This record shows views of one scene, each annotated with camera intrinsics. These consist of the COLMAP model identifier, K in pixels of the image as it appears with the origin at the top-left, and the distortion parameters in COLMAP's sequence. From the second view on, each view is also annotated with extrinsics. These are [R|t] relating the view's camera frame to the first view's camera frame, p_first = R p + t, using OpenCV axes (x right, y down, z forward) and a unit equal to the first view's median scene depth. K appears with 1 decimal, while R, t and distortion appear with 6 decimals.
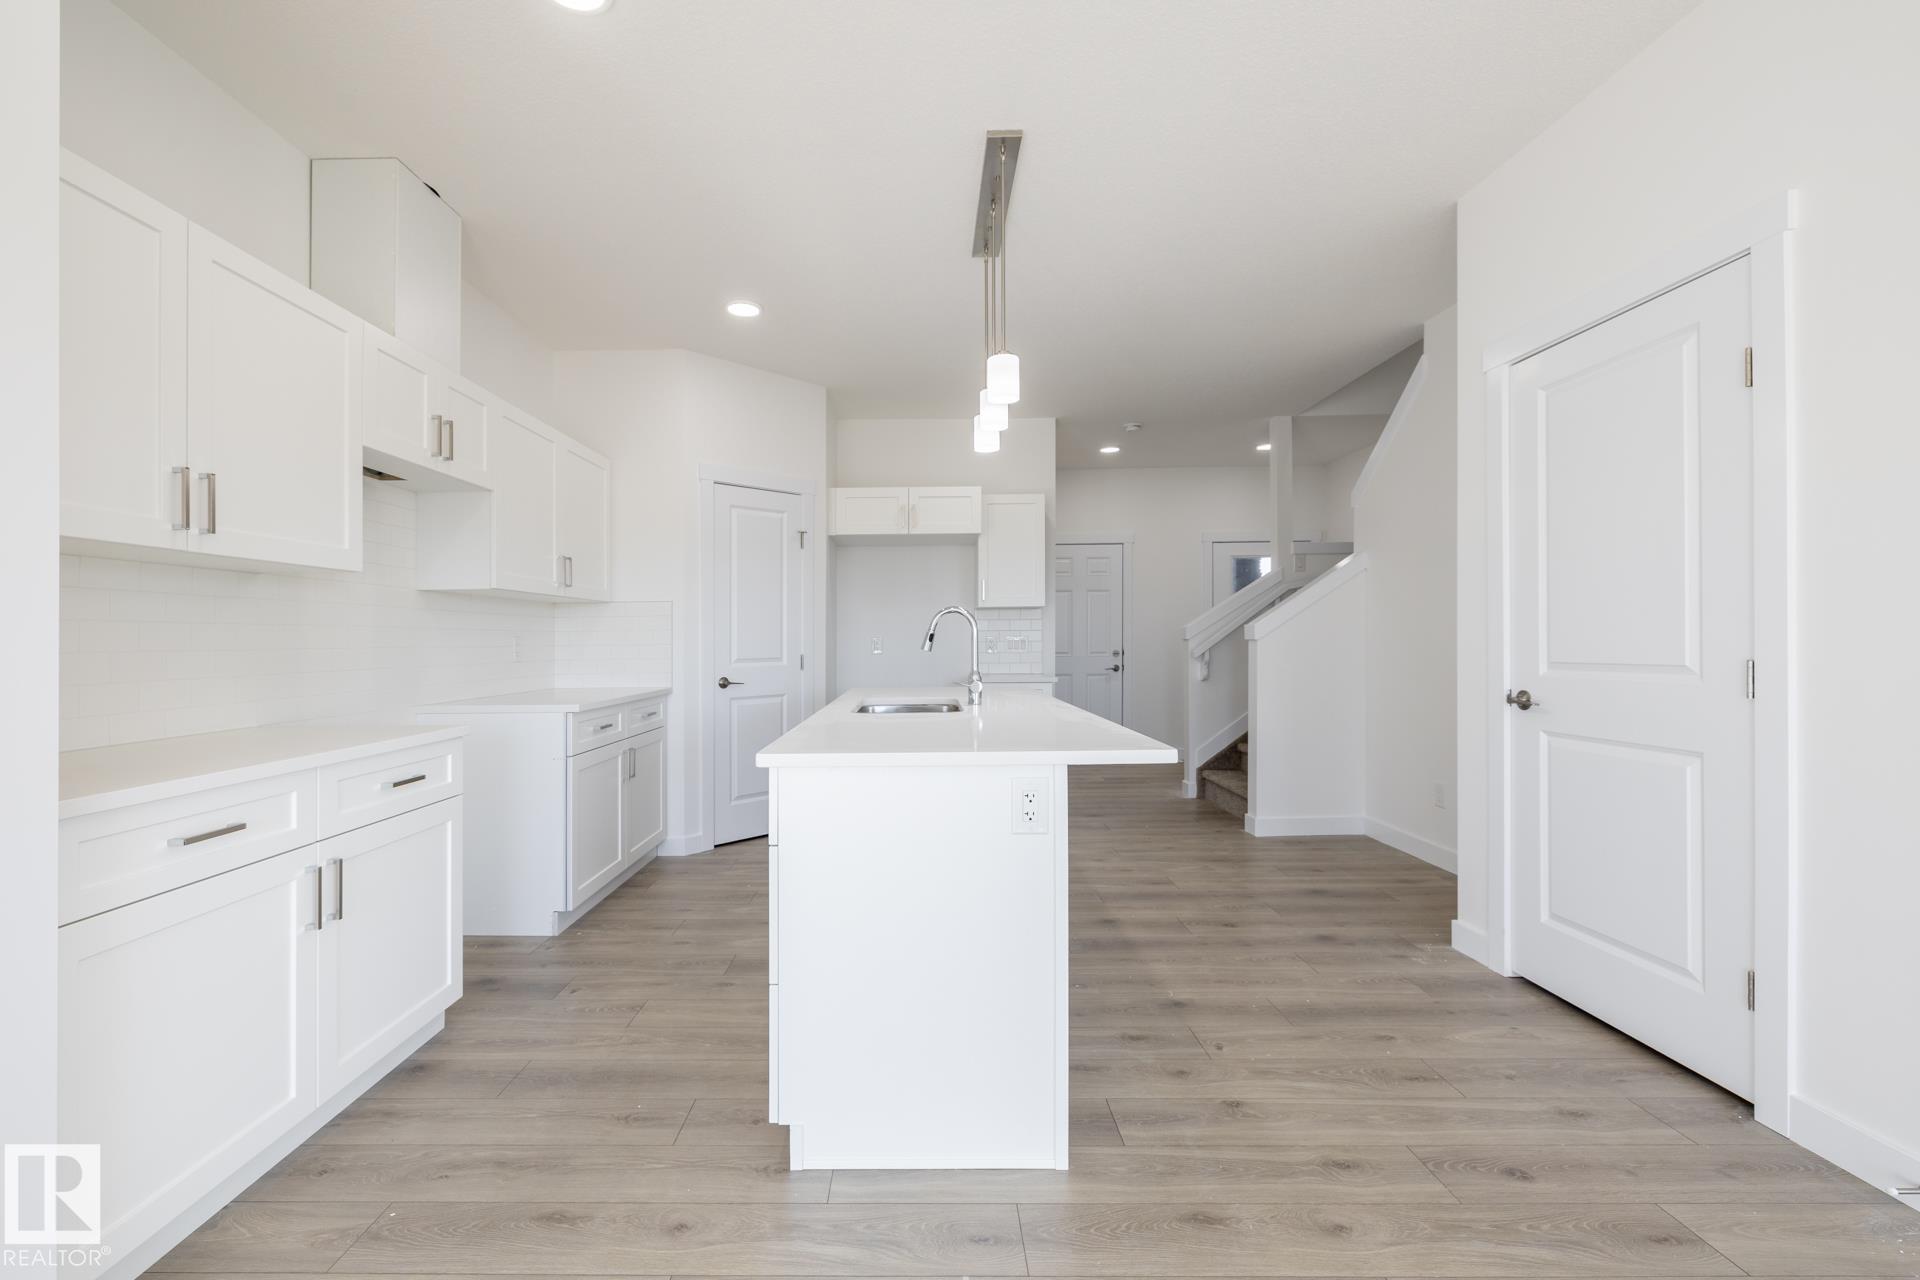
lens RADIAL K [[814.6, 0, 909.1], [0, 814.6, 639.5], [0, 0, 1]] dist [-0.001575, -0.000816]
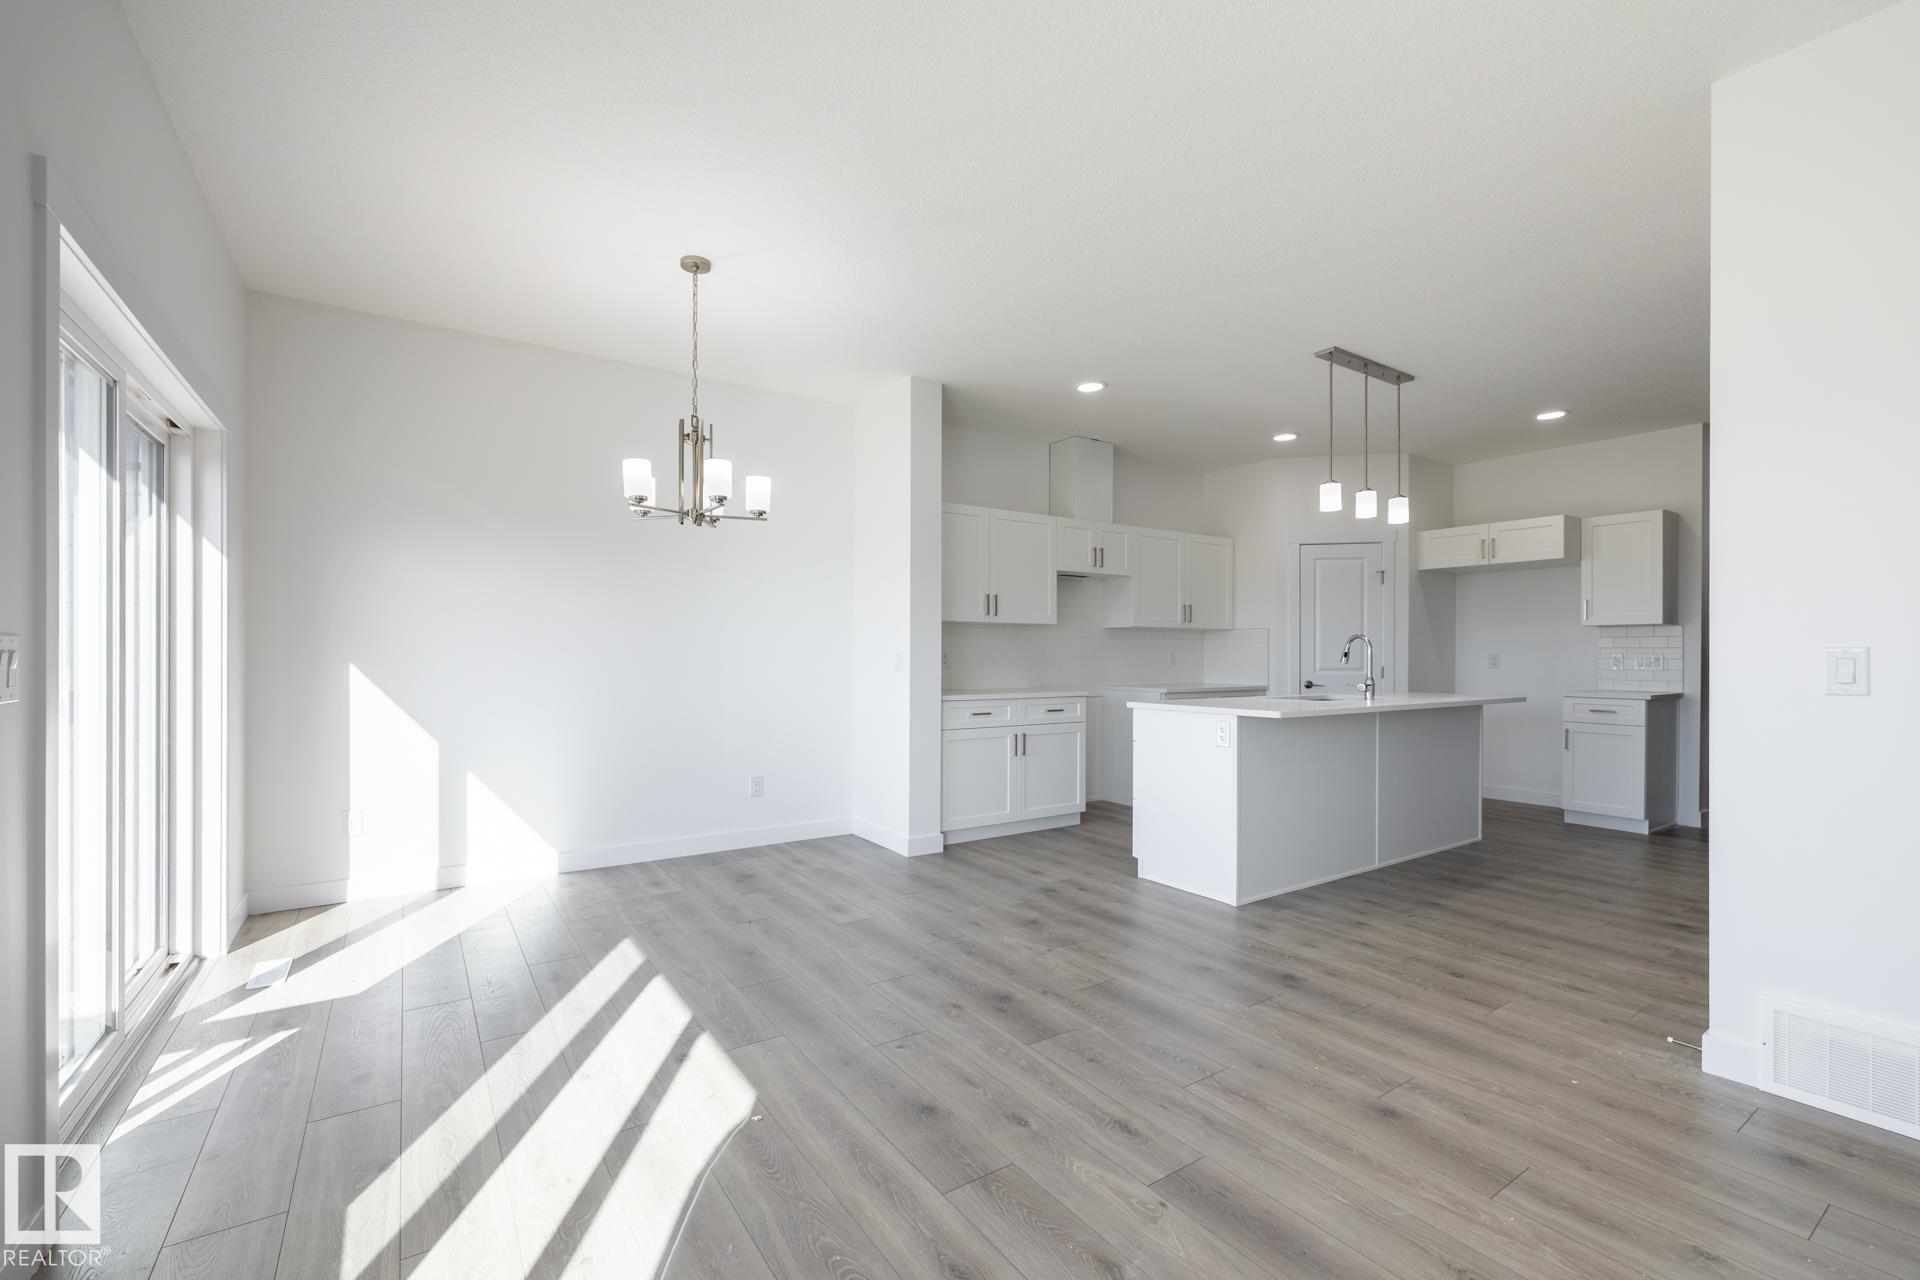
lens RADIAL K [[814.6, 0, 948.3], [0, 814.6, 662.4], [0, 0, 1]] dist [-0.001575, -0.000816]
pose [[0.568556, 0.018988, -0.822425, 0.864218], [-0.007082, 0.999810, 0.018188, -0.010285], [0.822614, -0.004516, 0.568582, -0.473039]]
